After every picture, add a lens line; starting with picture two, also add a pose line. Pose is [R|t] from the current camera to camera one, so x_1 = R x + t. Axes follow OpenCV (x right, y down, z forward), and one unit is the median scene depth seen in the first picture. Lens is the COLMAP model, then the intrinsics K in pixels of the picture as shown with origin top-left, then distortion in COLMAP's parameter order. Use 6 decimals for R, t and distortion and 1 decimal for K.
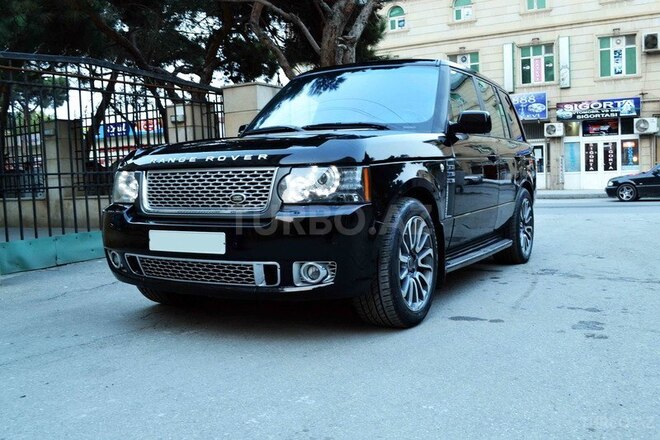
lens RADIAL K [[665.5, 0, 330.0], [0, 665.5, 220.0], [0, 0, 1]] dist [-0.081055, 0.005370]
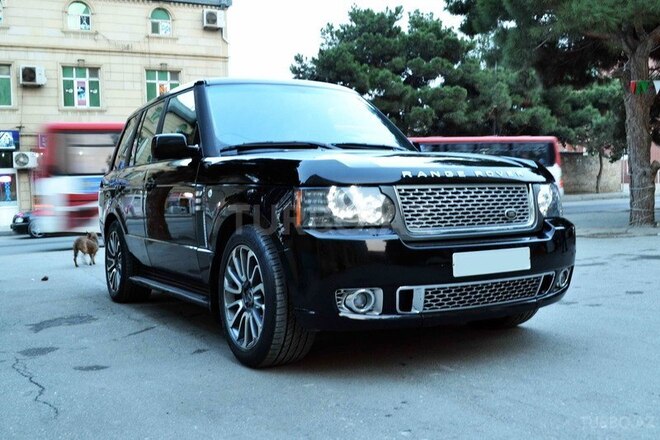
lens RADIAL K [[699.5, 0, 330.0], [0, 699.5, 220.0], [0, 0, 1]] dist [-0.075263, -0.000244]
pose [[0.502006, -0.019599, 0.864642, -1.029198], [0.072454, 0.997182, -0.019463, -0.020173], [-0.861824, 0.072418, 0.502011, 0.614537]]
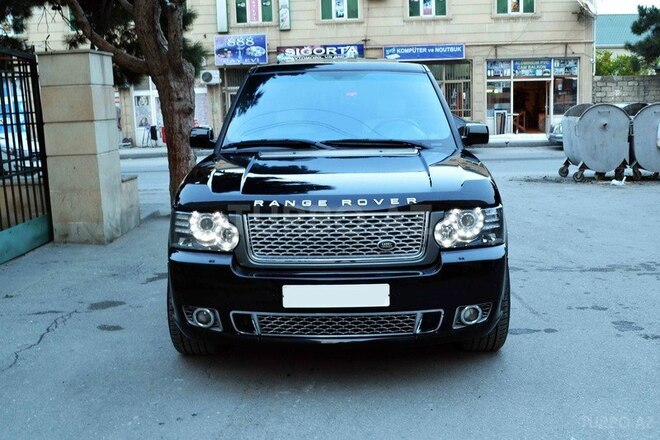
lens RADIAL K [[771.1, 0, 329.7], [0, 771.1, 244.5], [0, 0, 1]] dist [-0.078364, 0.001351]
pose [[0.885351, -0.080081, 0.457975, -0.621009], [0.032441, 0.993294, 0.110972, -0.137525], [-0.463791, -0.083392, 0.882011, 0.057622]]
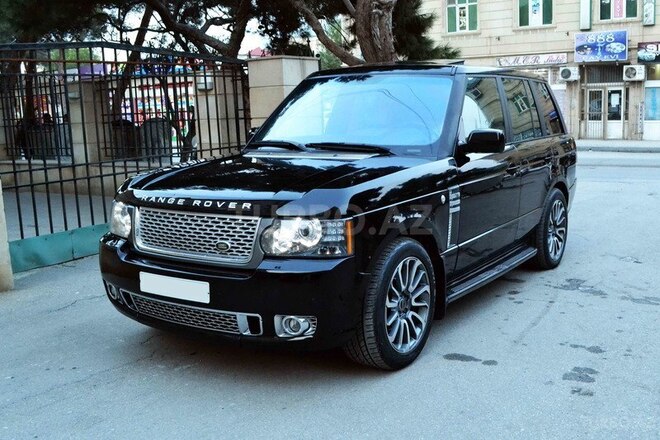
lens RADIAL K [[725.2, 0, 343.4], [0, 725.2, 230.8], [0, 0, 1]] dist [-0.081501, -0.000145]
pose [[0.997566, 0.014210, -0.068270, 0.101003], [-0.006938, 0.994385, 0.105597, -0.149197], [0.069387, -0.104866, 0.992063, -0.057389]]
